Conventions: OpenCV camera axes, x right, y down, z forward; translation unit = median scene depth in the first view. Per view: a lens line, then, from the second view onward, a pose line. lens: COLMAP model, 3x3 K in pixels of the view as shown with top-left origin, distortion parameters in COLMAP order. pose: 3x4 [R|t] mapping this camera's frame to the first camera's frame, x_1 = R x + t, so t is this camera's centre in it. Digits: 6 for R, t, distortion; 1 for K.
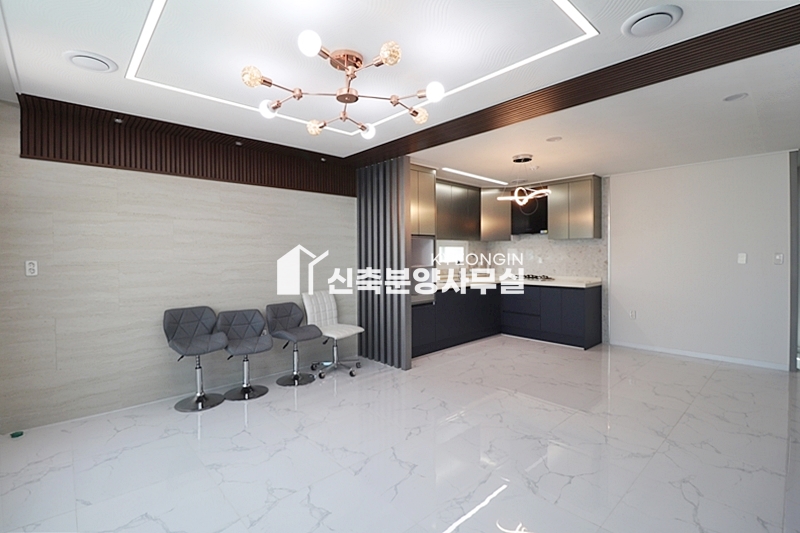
lens RADIAL K [[373.8, 0, 398.6], [0, 373.8, 260.9], [0, 0, 1]] dist [-0.010010, -0.002809]
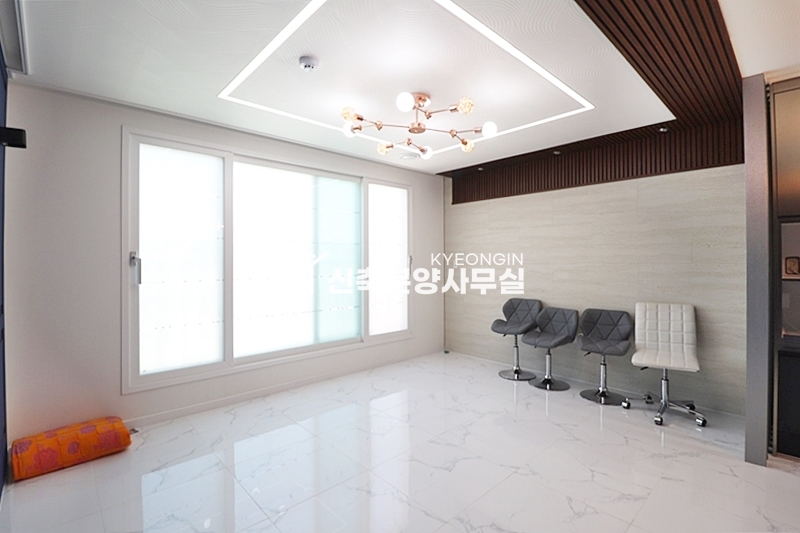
lens RADIAL K [[373.8, 0, 399.5], [0, 373.8, 261.4], [0, 0, 1]] dist [-0.010010, -0.002809]
pose [[0.005480, 0.005835, -0.999968, 0.591589], [-0.015382, 0.999865, 0.005750, -0.000570], [0.999867, 0.015350, 0.005569, 0.498107]]
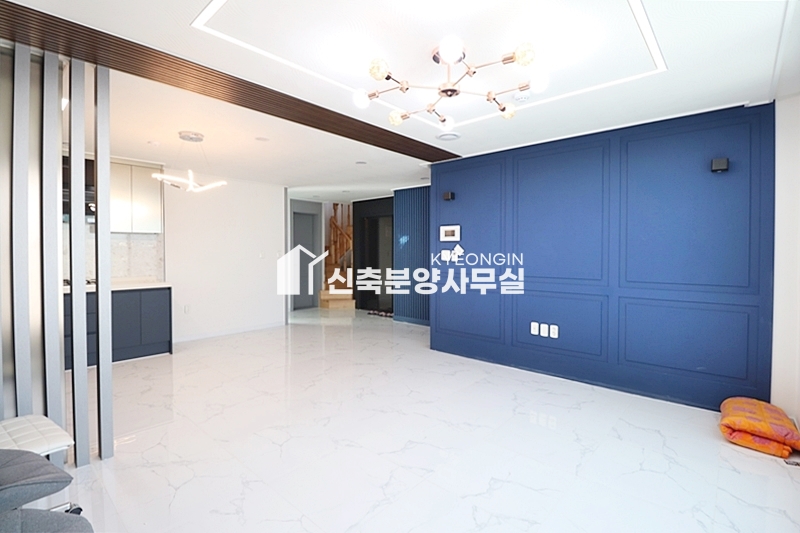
lens RADIAL K [[373.8, 0, 404.4], [0, 373.8, 253.9], [0, 0, 1]] dist [-0.010010, -0.002809]
pose [[-0.105020, 0.000672, 0.994470, -0.606548], [0.018504, 0.999828, 0.001278, -0.001070], [-0.994298, 0.018536, -0.105014, 0.652714]]
